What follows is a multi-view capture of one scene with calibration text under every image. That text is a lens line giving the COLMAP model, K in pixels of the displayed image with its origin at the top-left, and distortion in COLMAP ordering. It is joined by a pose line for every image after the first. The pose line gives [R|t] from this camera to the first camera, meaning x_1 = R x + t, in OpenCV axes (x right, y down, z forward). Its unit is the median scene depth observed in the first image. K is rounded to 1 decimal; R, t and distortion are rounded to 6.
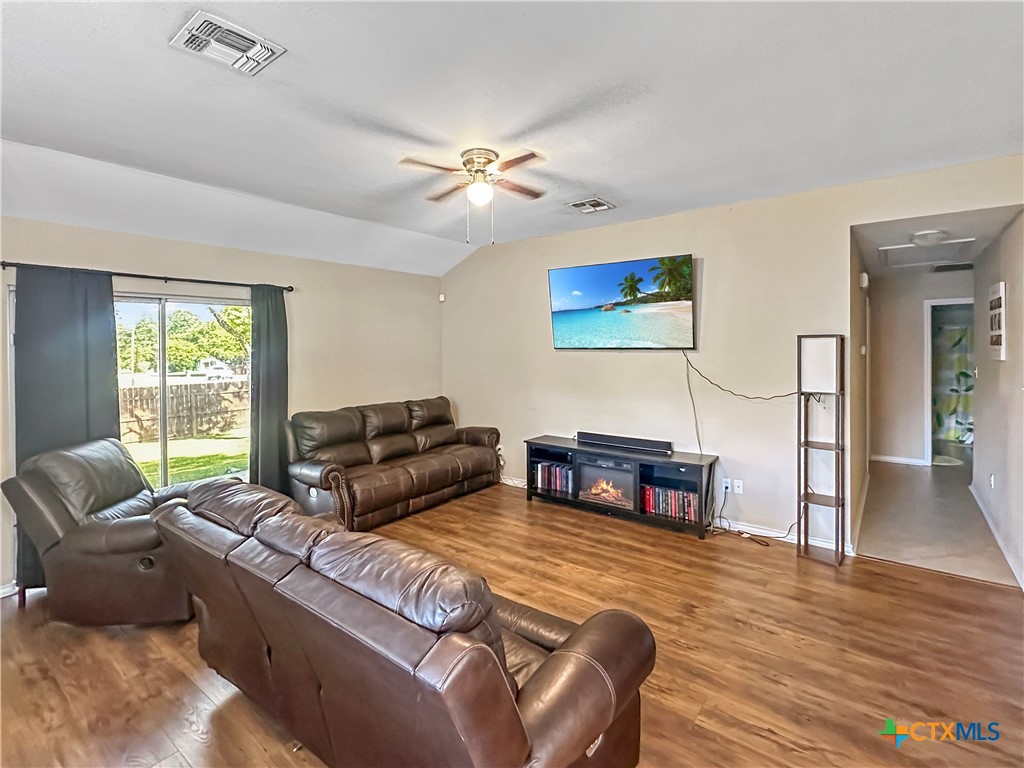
lens RADIAL K [[490.7, 0, 516.6], [0, 490.7, 382.8], [0, 0, 1]] dist [0.000916, -0.000360]
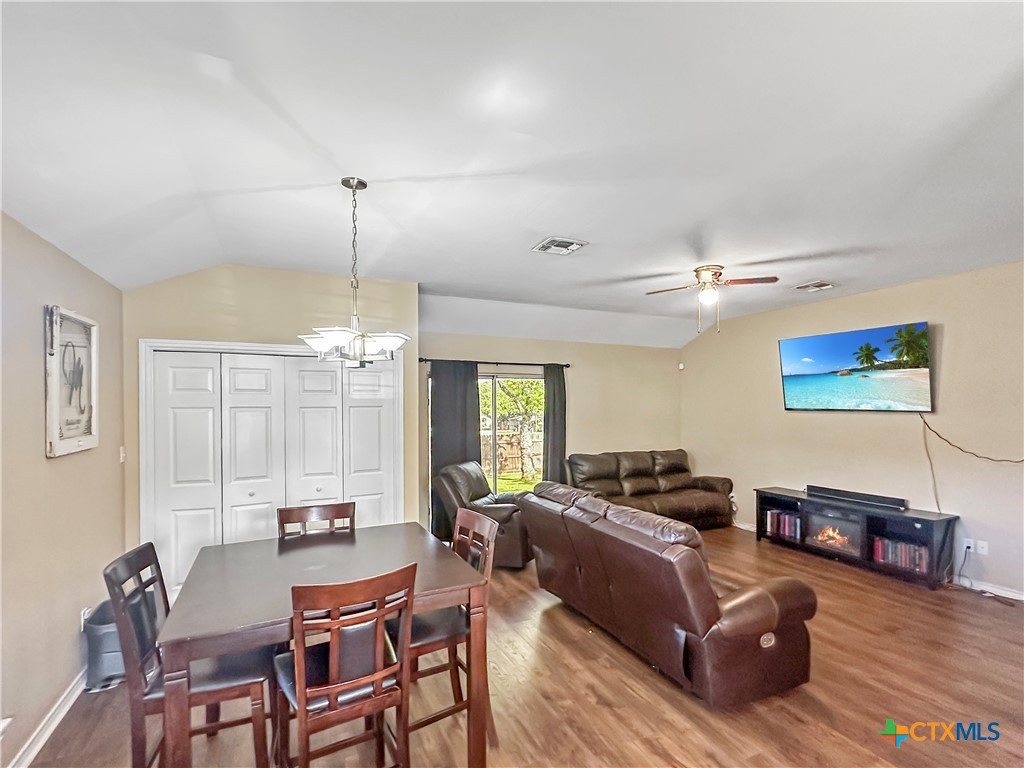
lens RADIAL K [[490.7, 0, 516.6], [0, 490.7, 382.8], [0, 0, 1]] dist [0.000916, -0.000360]
pose [[0.887110, -0.015788, -0.461288, 0.063273], [-0.040997, 0.992769, -0.112819, 0.024480], [0.459734, 0.118994, 0.880048, -0.341743]]
